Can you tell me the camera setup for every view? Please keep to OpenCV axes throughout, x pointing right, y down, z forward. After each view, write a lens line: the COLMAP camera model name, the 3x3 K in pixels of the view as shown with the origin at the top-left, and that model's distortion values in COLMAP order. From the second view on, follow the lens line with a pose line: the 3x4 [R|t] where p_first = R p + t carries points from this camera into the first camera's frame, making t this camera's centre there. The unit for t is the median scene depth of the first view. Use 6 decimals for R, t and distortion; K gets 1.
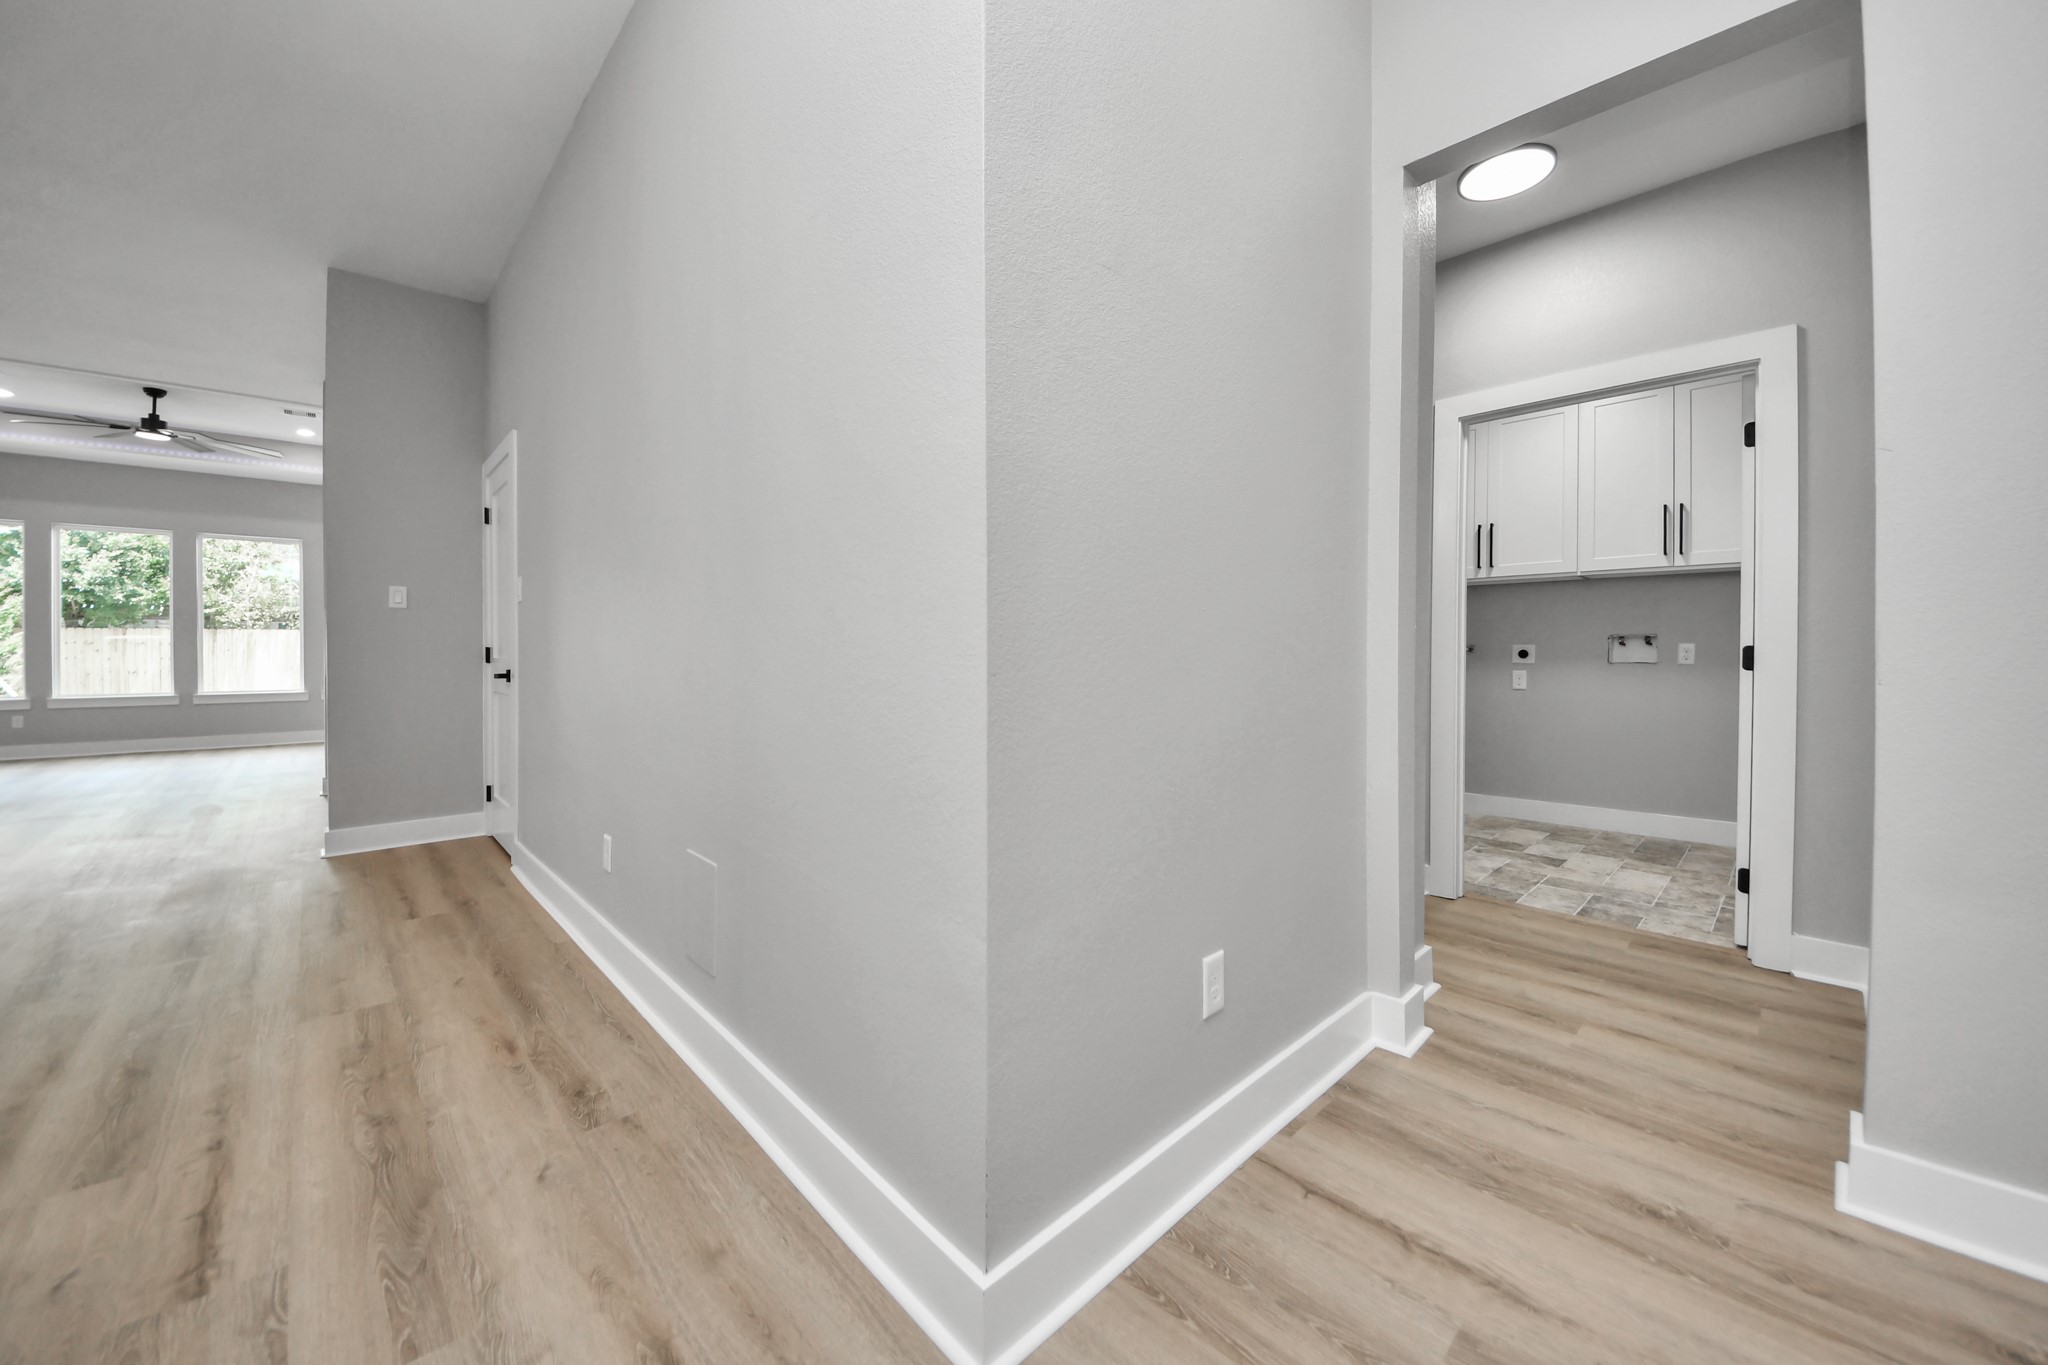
lens RADIAL K [[736.8, 0, 978.5], [0, 736.8, 660.7], [0, 0, 1]] dist [-0.014700, -0.003618]
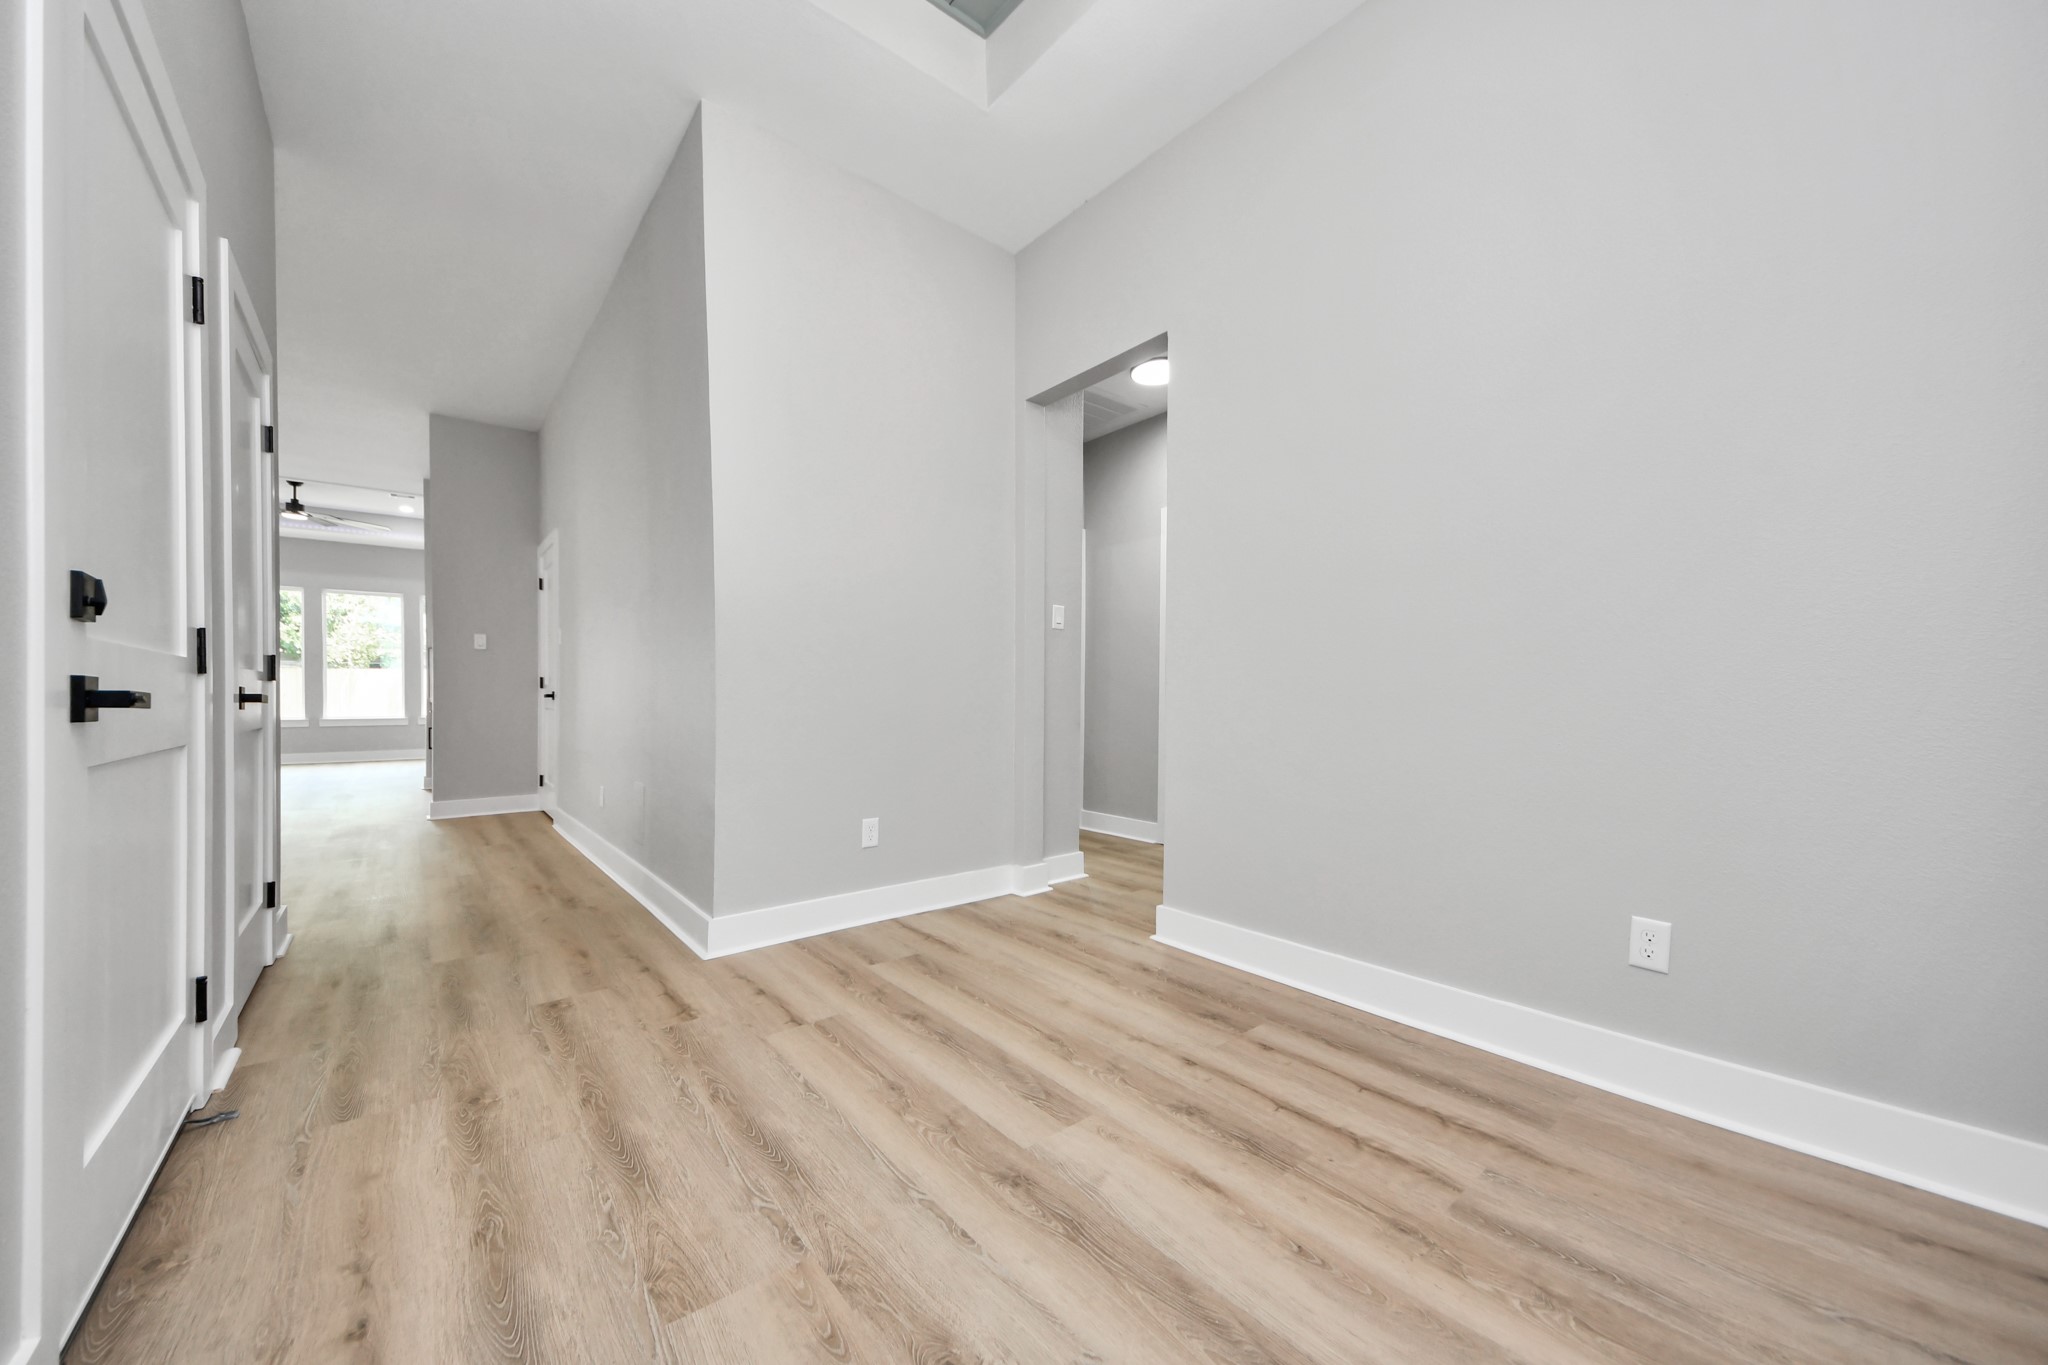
lens RADIAL K [[736.8, 0, 1019.2], [0, 736.8, 708.1], [0, 0, 1]] dist [-0.014700, -0.003618]
pose [[0.999336, 0.003969, -0.036208, 0.403648], [-0.003828, 0.999985, 0.003972, 0.045867], [0.036224, -0.003830, 0.999336, -0.506003]]
